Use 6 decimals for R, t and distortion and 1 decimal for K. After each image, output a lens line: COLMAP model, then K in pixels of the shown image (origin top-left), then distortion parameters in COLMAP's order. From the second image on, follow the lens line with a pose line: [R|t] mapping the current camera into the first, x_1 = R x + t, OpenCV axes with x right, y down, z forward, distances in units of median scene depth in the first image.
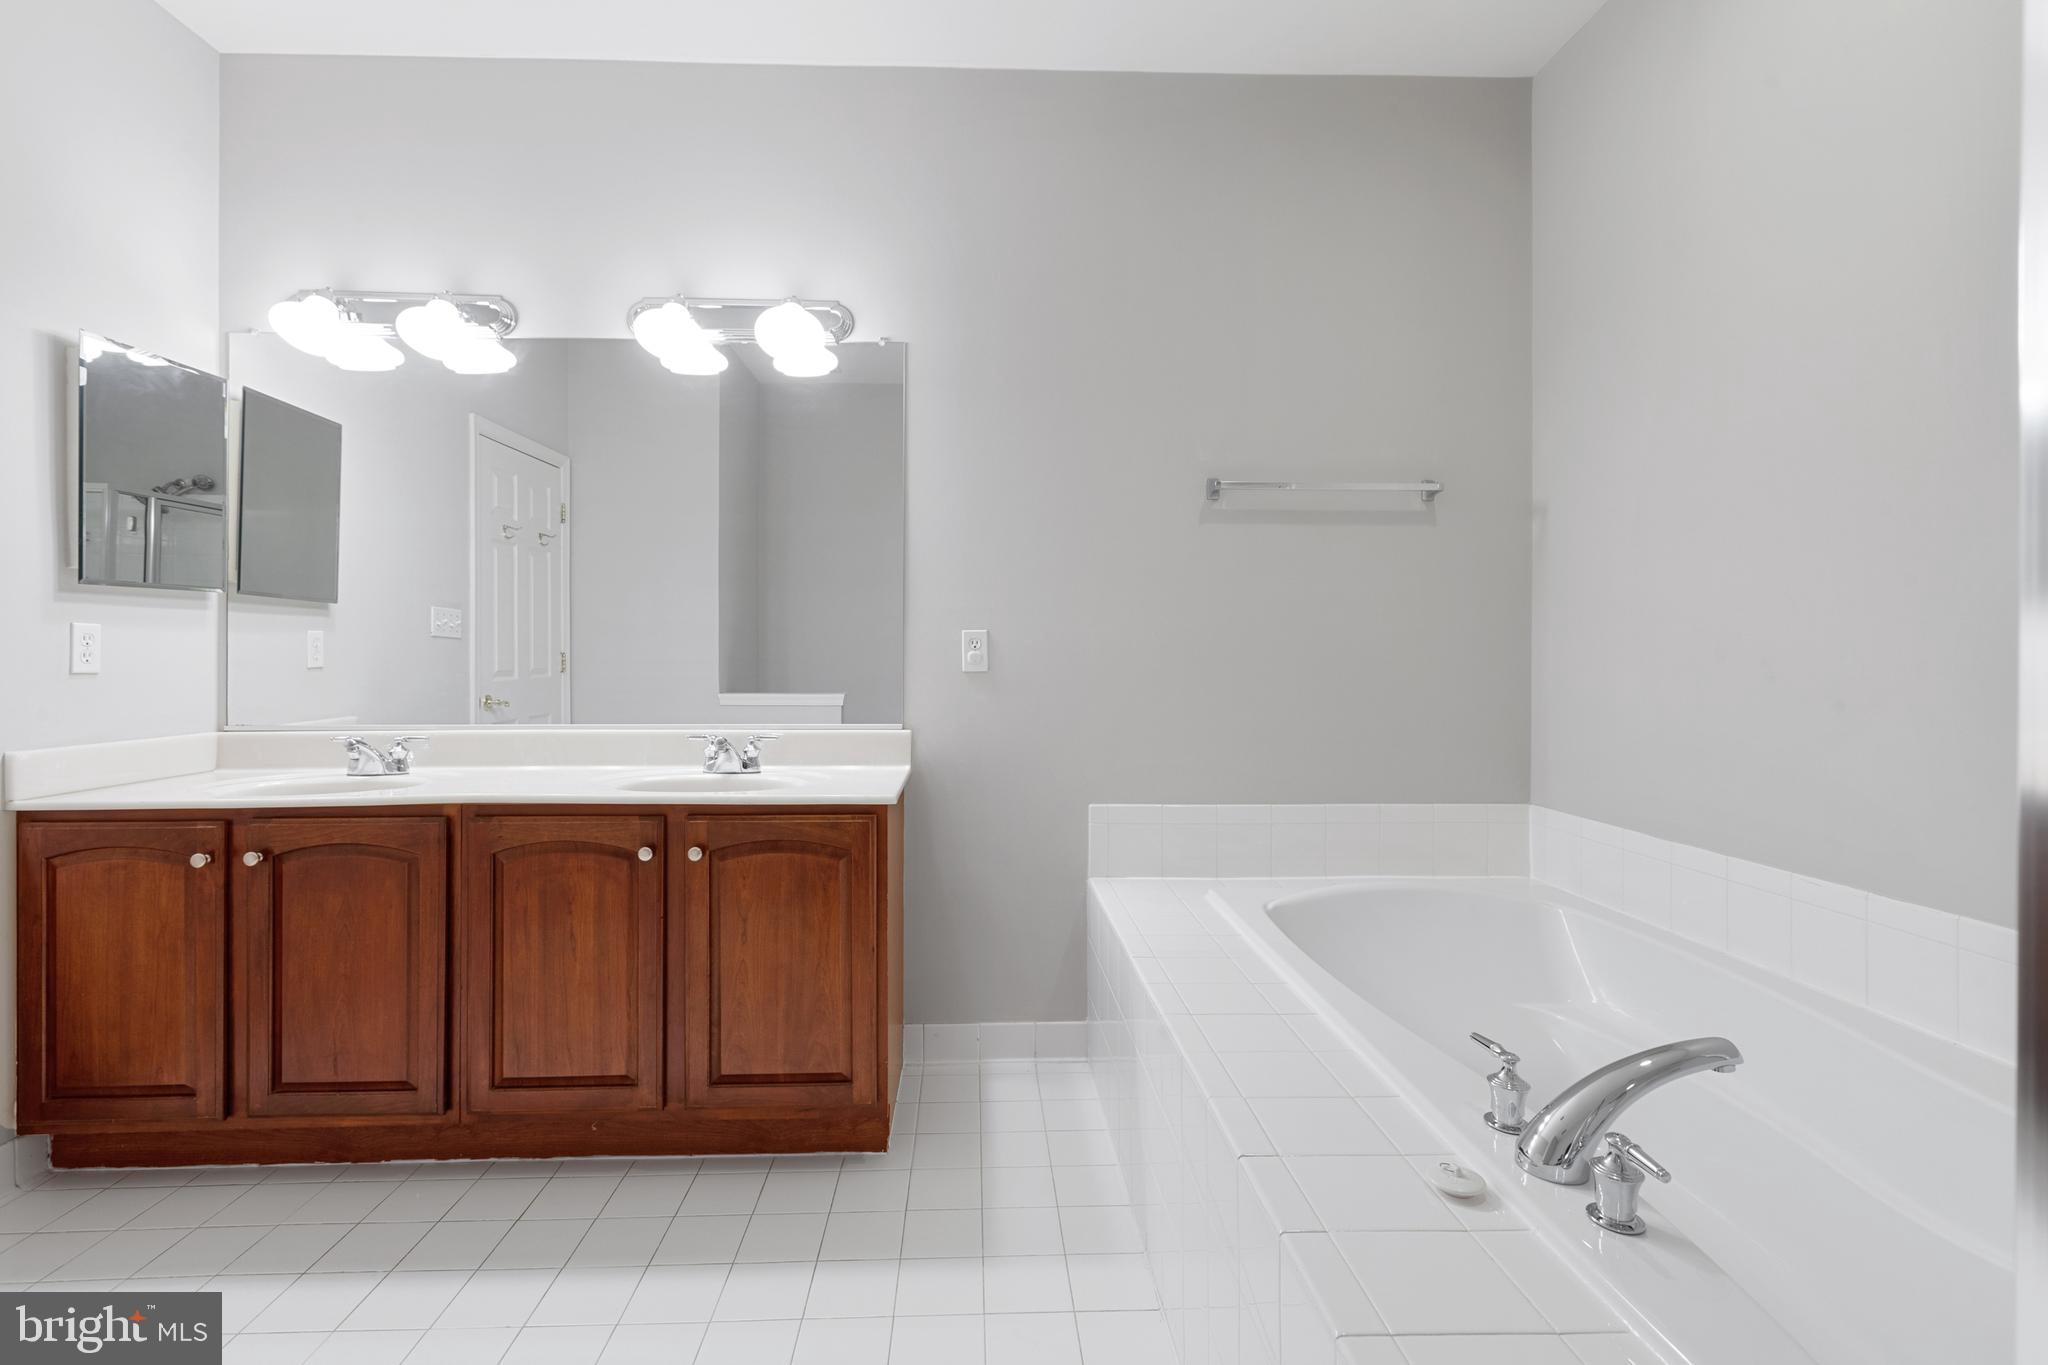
lens RADIAL K [[951.8, 0, 1017.3], [0, 951.8, 650.8], [0, 0, 1]] dist [-0.003013, -0.000349]
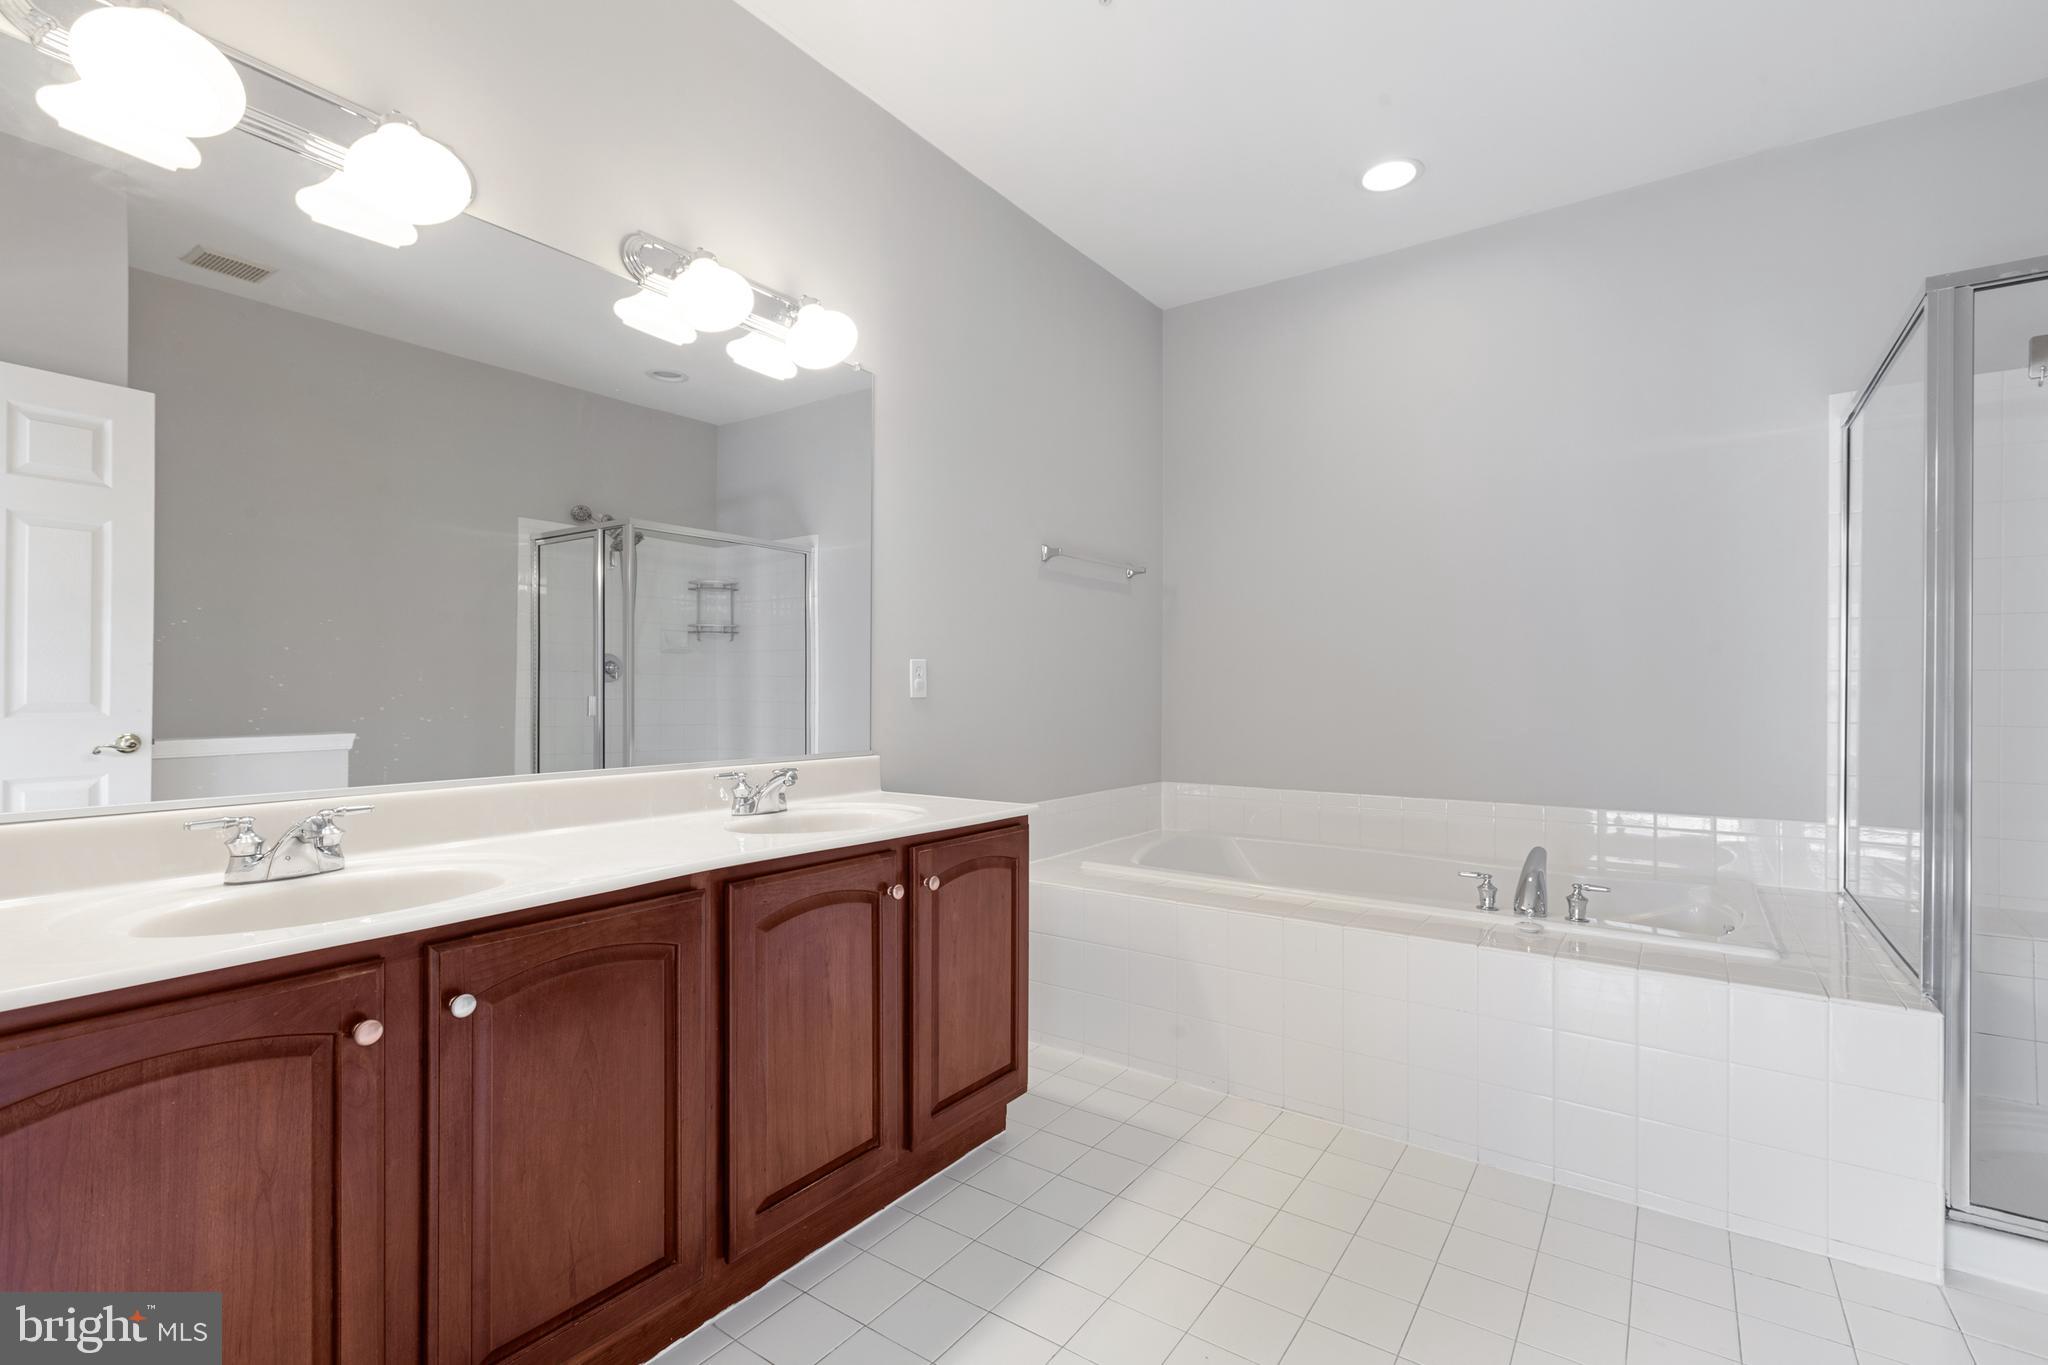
lens RADIAL K [[927.0, 0, 1019.9], [0, 927.0, 687.4], [0, 0, 1]] dist [-0.010212, -0.000065]
pose [[0.613356, 0.002742, 0.789802, -1.023297], [-0.007568, 0.999968, 0.002406, 0.008869], [-0.789770, -0.007453, 0.613357, 0.341899]]
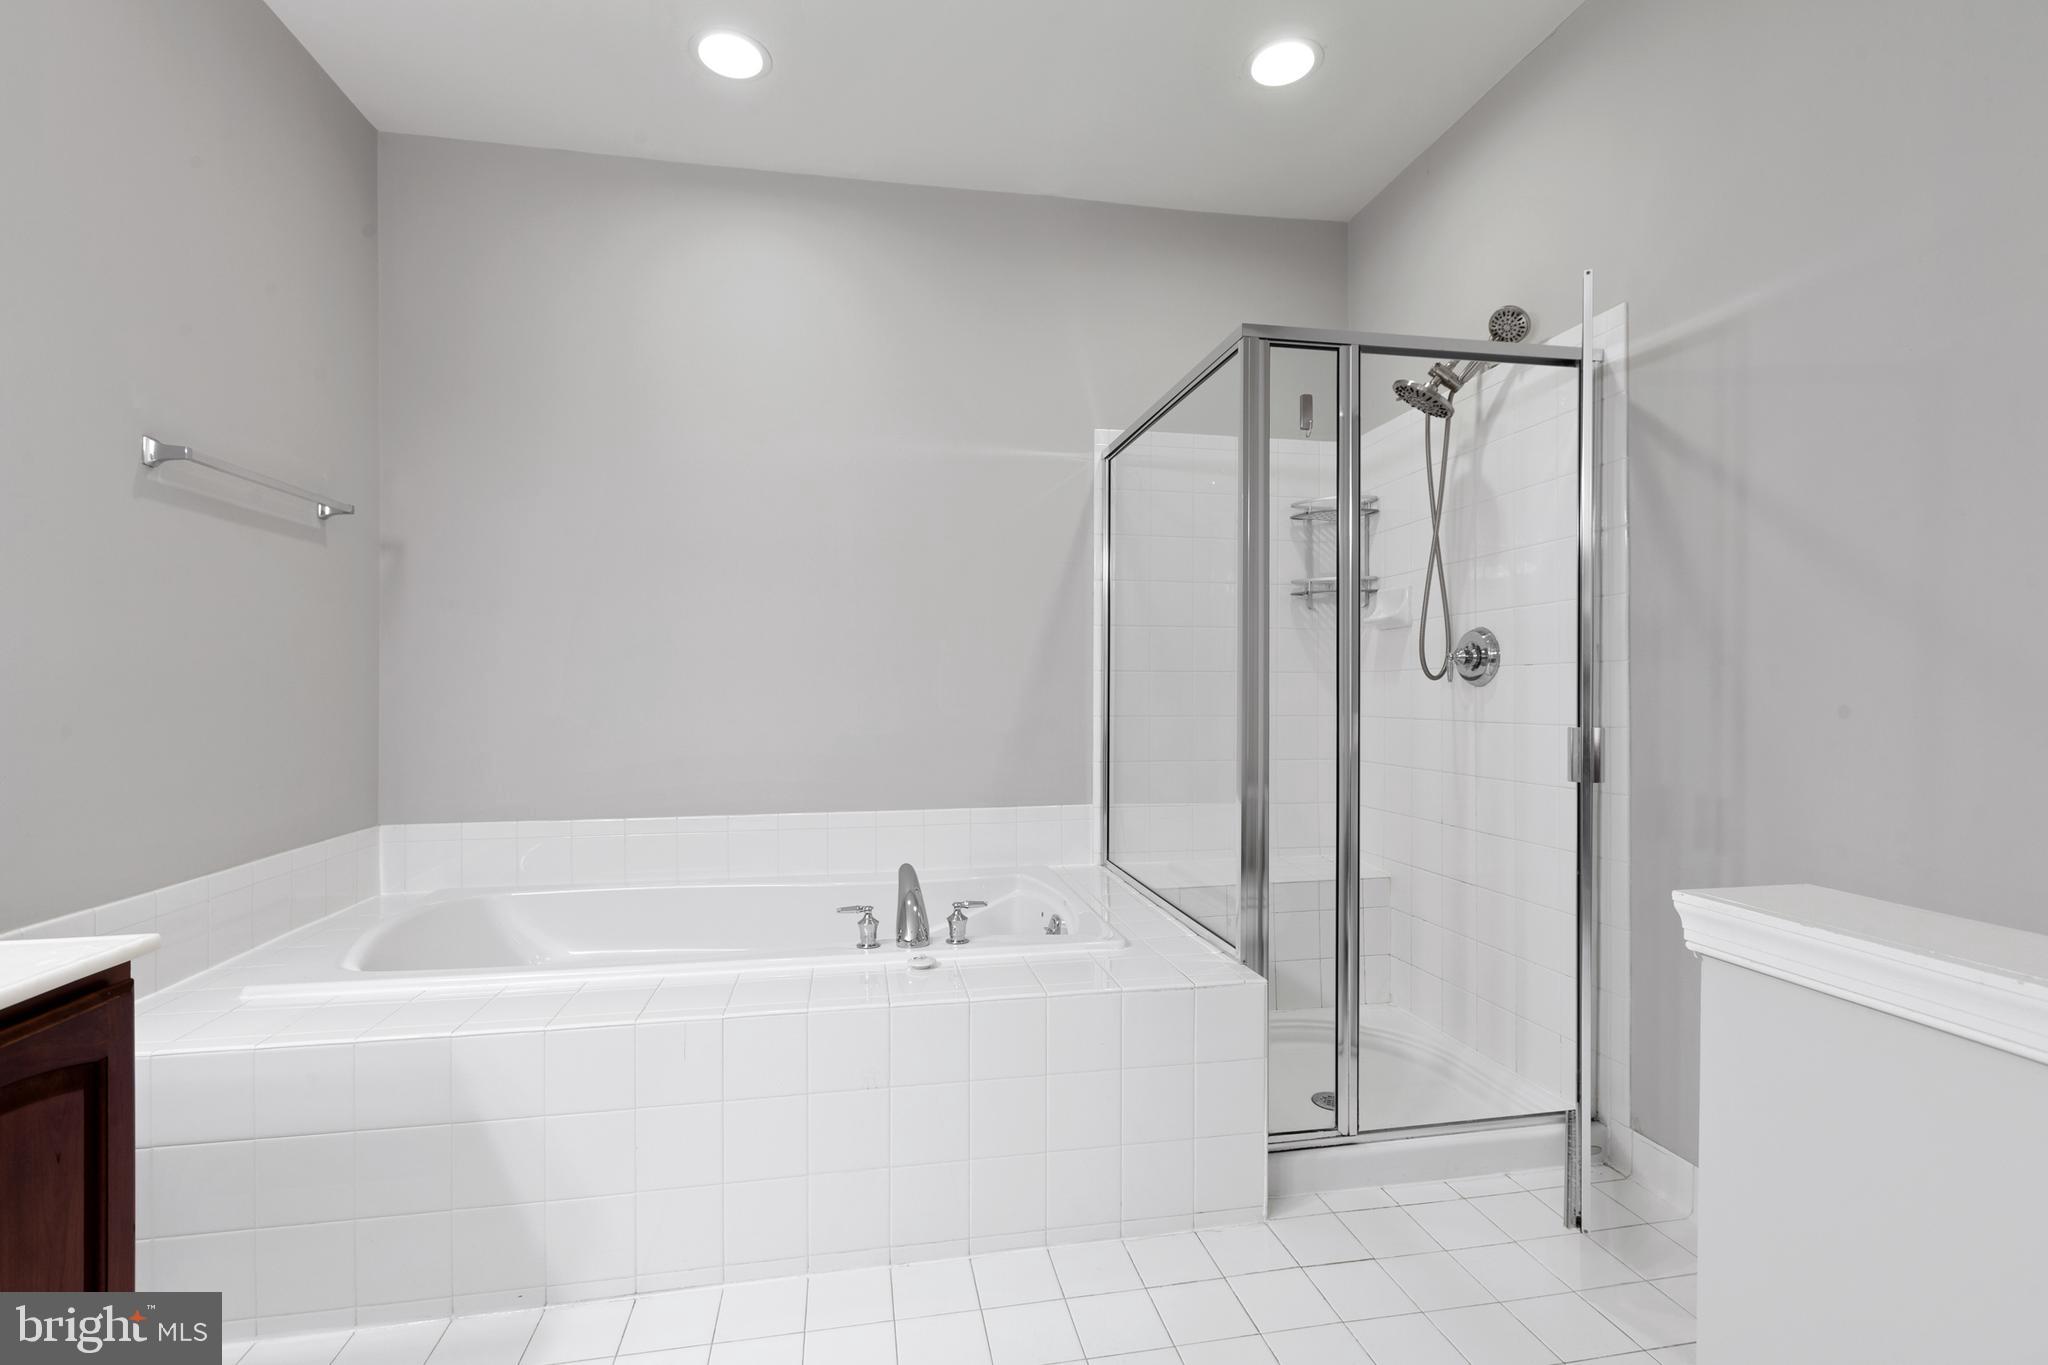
lens RADIAL K [[927.0, 0, 1019.9], [0, 927.0, 687.4], [0, 0, 1]] dist [-0.010212, -0.000065]
pose [[-0.141810, -0.003999, 0.989886, -0.738435], [-0.006251, 0.999976, 0.003144, 0.003526], [-0.989874, -0.005742, -0.141831, 0.579565]]
